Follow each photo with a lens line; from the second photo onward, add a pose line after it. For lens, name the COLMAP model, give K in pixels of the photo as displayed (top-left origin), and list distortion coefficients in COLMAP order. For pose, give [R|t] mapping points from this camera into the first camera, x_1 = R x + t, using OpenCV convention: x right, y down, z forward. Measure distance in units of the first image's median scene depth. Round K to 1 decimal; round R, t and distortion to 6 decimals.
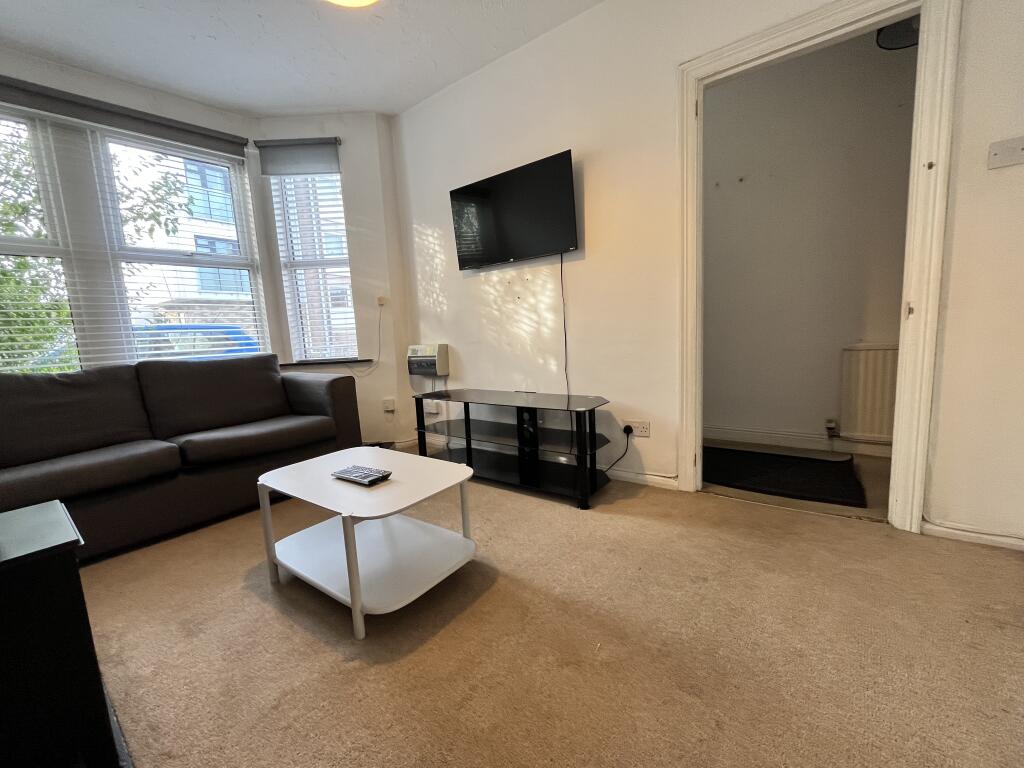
lens RADIAL K [[415.1, 0, 512.0], [0, 415.1, 384.0], [0, 0, 1]] dist [0.015934, -0.000033]
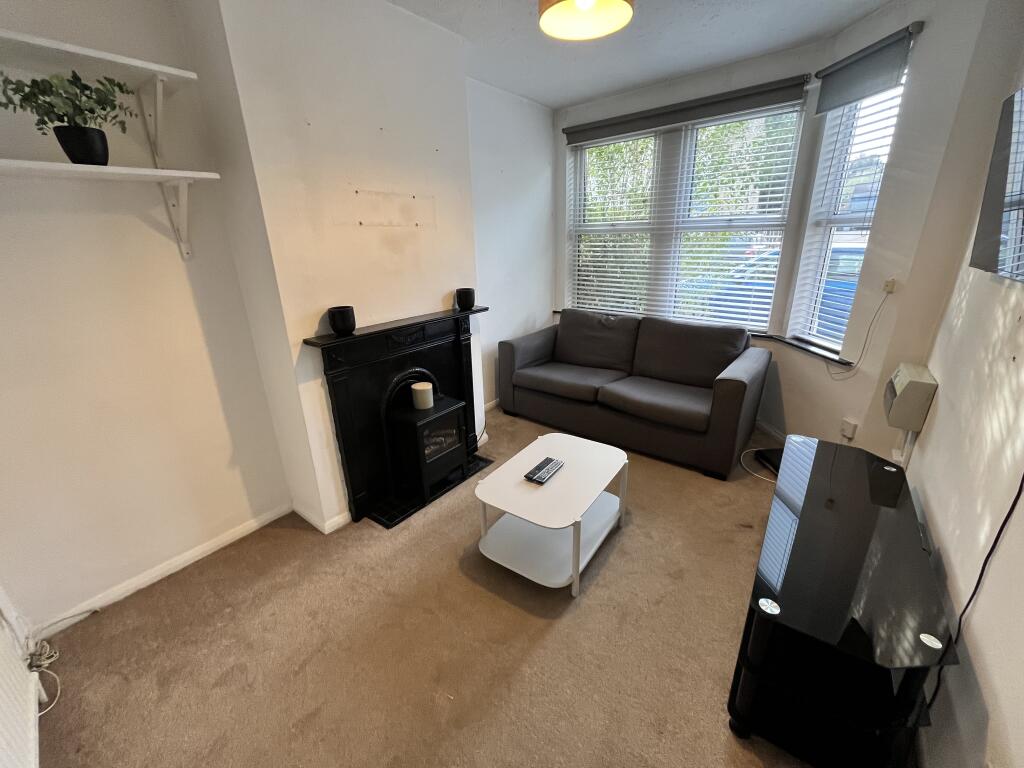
lens RADIAL K [[418.1, 0, 512.0], [0, 418.1, 384.0], [0, 0, 1]] dist [-0.002461, -0.000617]
pose [[0.014729, 0.386974, -0.921973, 0.405468], [-0.101098, 0.917924, 0.383659, -0.284996], [0.994767, 0.087558, 0.052642, 0.433529]]
